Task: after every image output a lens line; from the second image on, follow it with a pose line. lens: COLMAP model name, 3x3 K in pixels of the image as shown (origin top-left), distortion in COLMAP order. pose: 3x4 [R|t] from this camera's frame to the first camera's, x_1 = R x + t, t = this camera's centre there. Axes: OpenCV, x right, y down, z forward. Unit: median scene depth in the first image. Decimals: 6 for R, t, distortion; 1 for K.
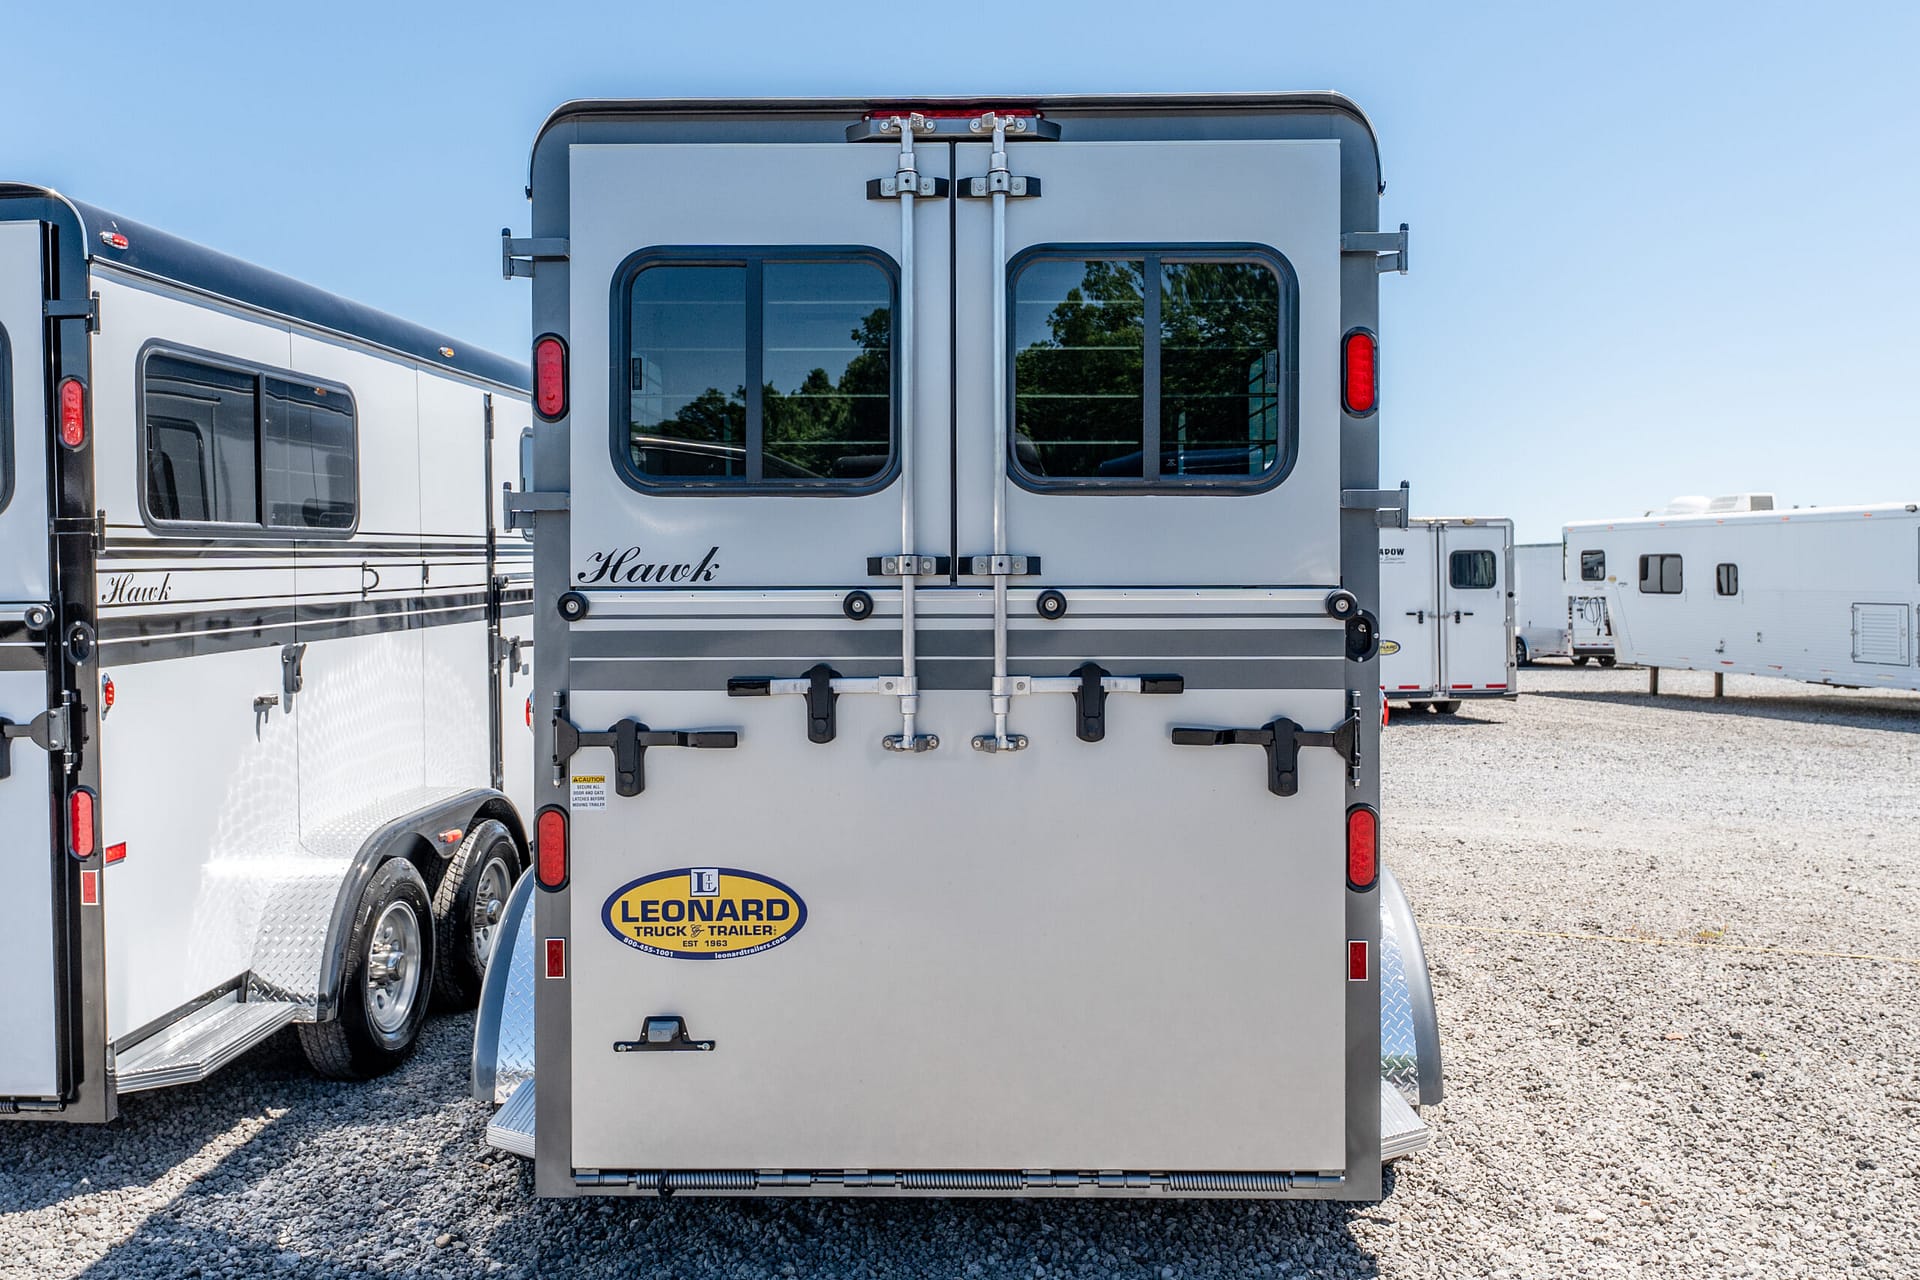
lens RADIAL K [[1685.3, 0, 956.8], [0, 1685.3, 578.1], [0, 0, 1]] dist [0.000566, 0.001834]
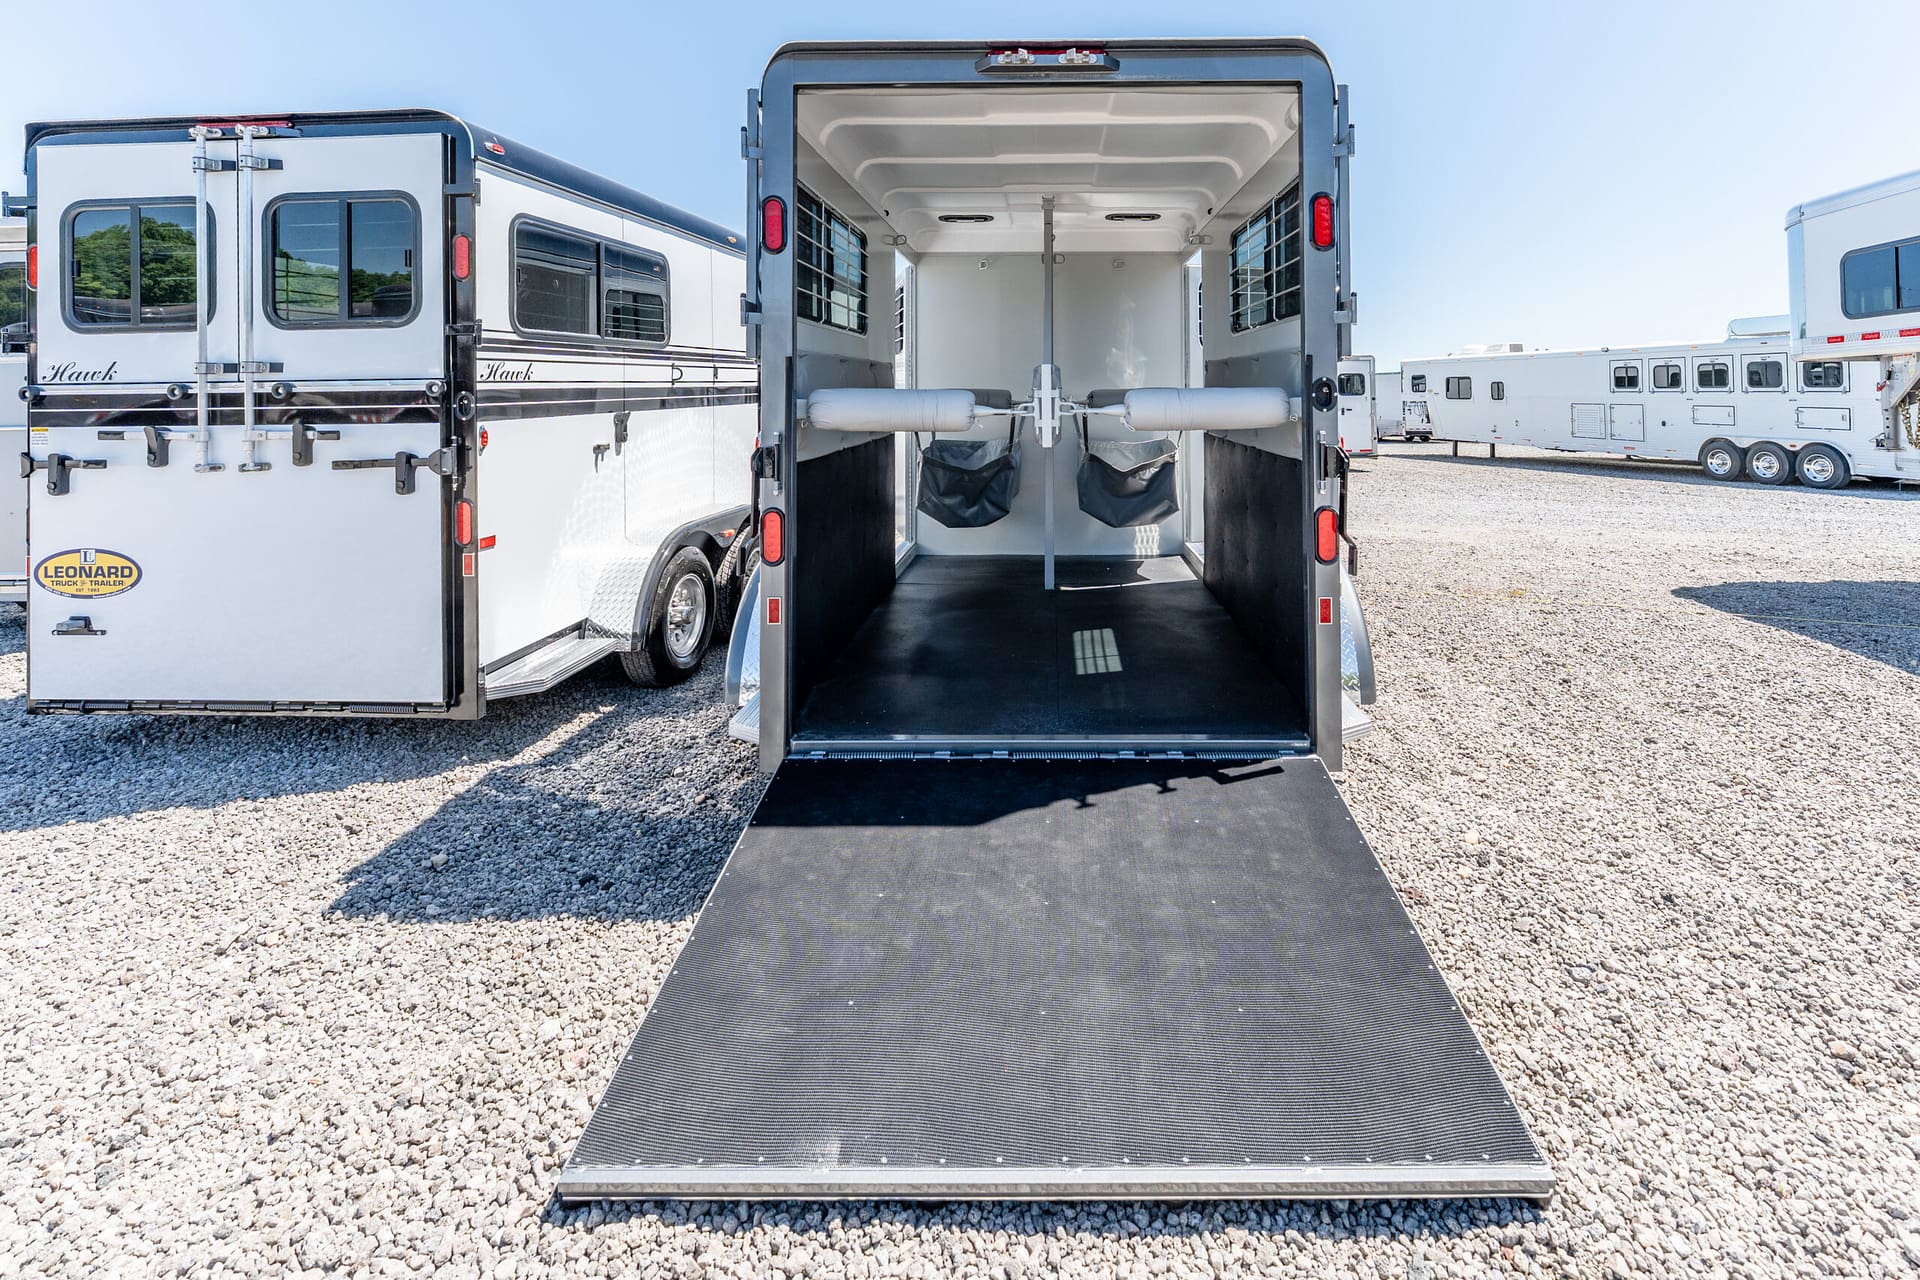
lens RADIAL K [[1685.3, 0, 956.8], [0, 1685.3, 578.1], [0, 0, 1]] dist [0.000566, 0.001834]
pose [[0.998533, -0.003181, -0.054051, -0.002063], [0.013746, 0.980461, 0.196231, -0.107689], [0.052371, -0.196686, 0.979067, -0.517321]]
